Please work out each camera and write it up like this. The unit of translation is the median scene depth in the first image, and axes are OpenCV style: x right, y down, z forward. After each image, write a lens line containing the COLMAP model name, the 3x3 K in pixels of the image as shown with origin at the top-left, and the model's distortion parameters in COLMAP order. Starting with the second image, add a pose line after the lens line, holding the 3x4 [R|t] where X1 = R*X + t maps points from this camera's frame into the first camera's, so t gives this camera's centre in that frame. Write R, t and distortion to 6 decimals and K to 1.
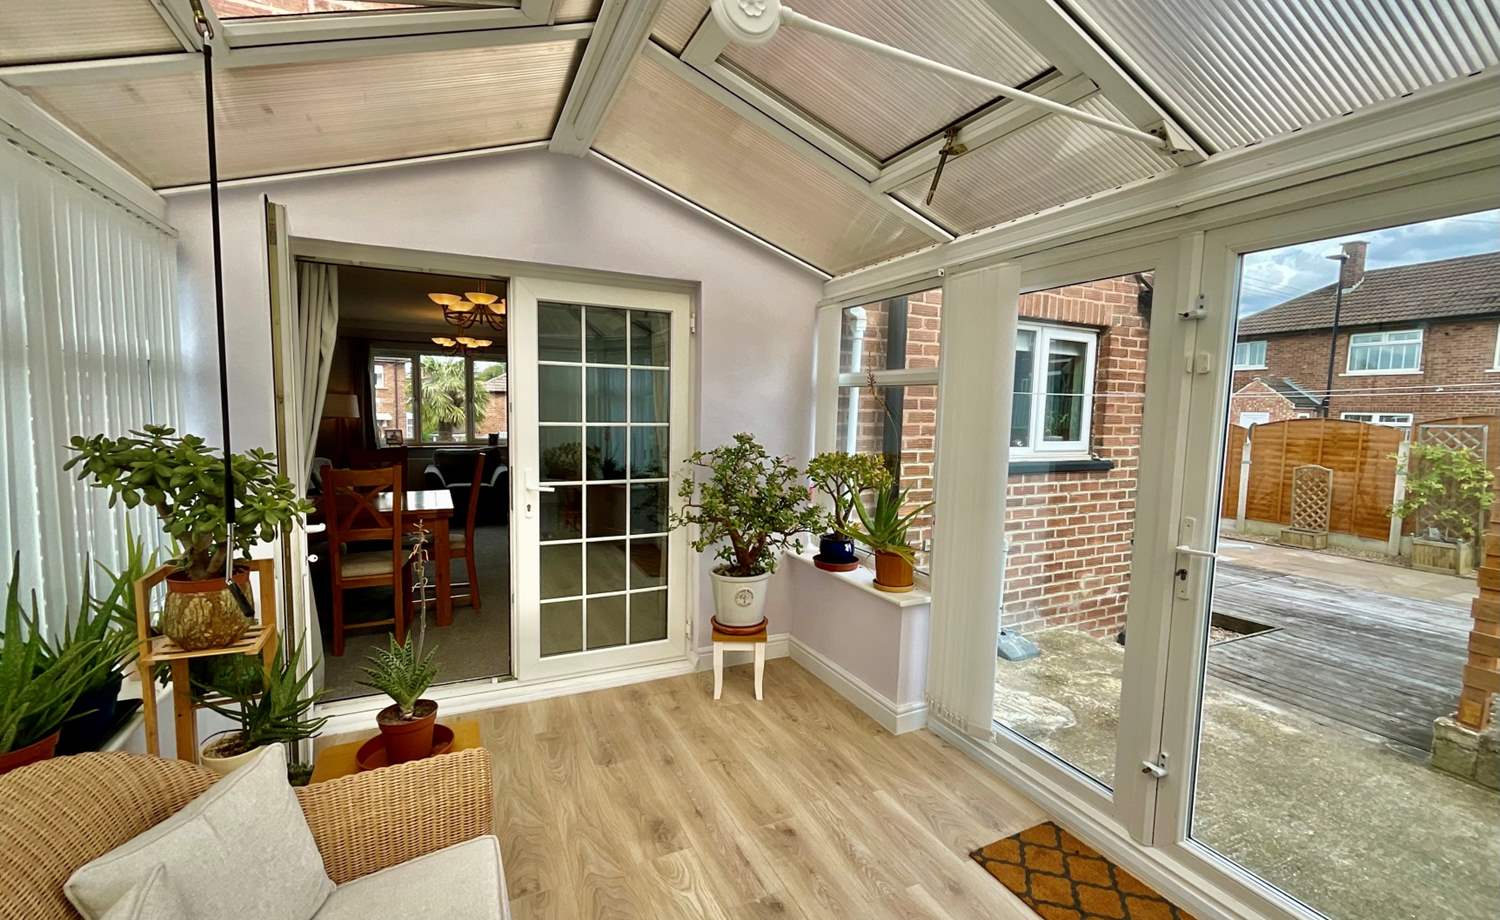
lens RADIAL K [[628.3, 0, 756.3], [0, 628.3, 462.2], [0, 0, 1]] dist [0.001010, 0.000212]
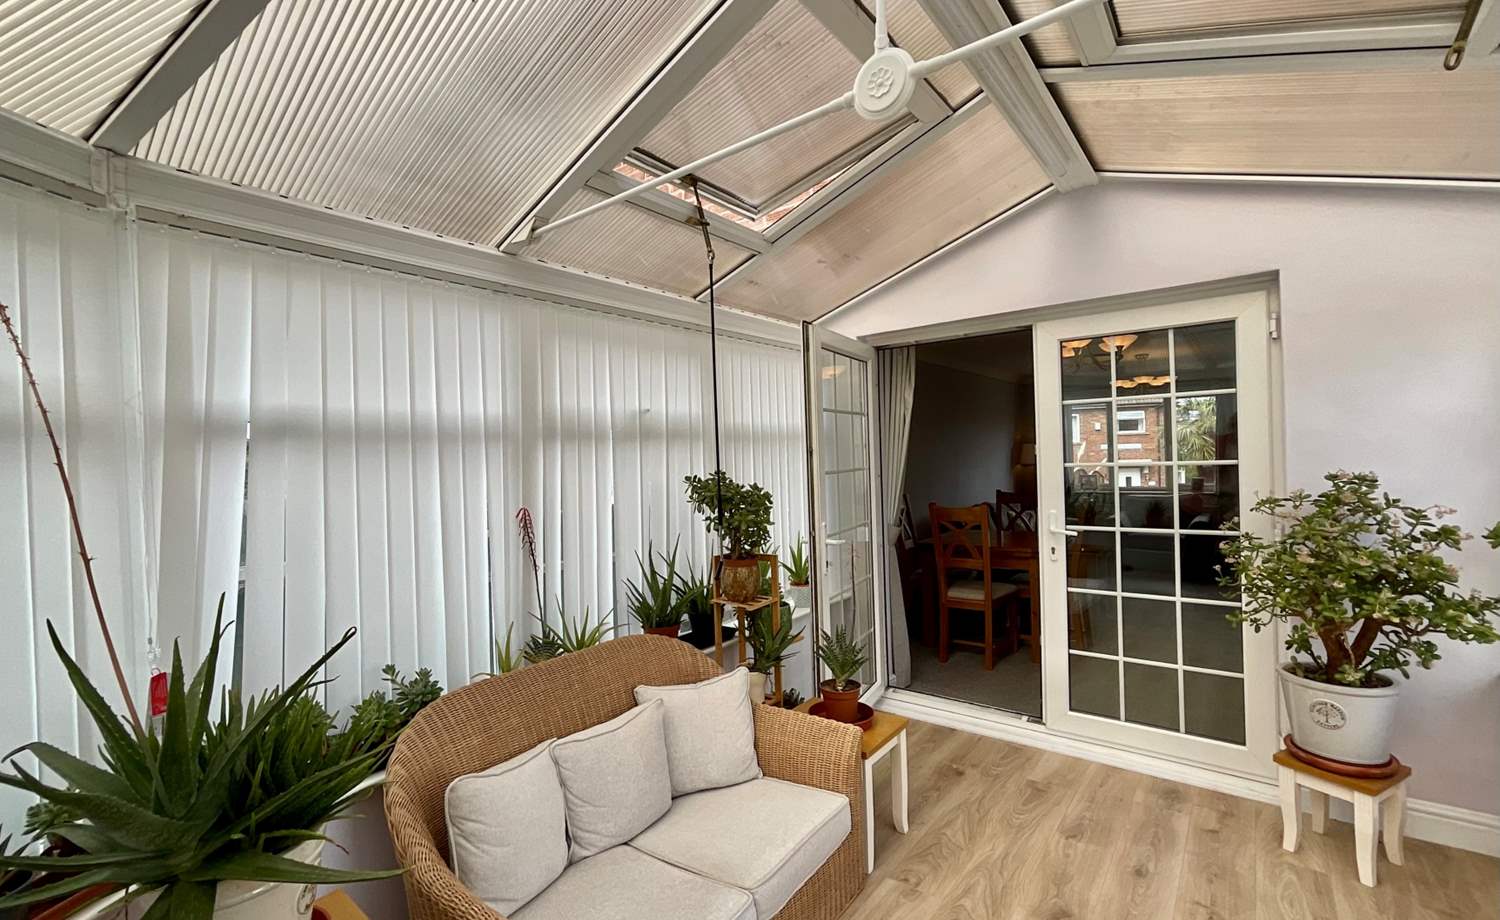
lens RADIAL K [[646.9, 0, 750.7], [0, 646.9, 463.3], [0, 0, 1]] dist [0.001036, 0.000004]
pose [[0.437256, -0.026939, -0.898933, 0.336694], [-0.037661, 0.998126, -0.048231, 0.003230], [0.898548, 0.054944, 0.435422, 0.121880]]
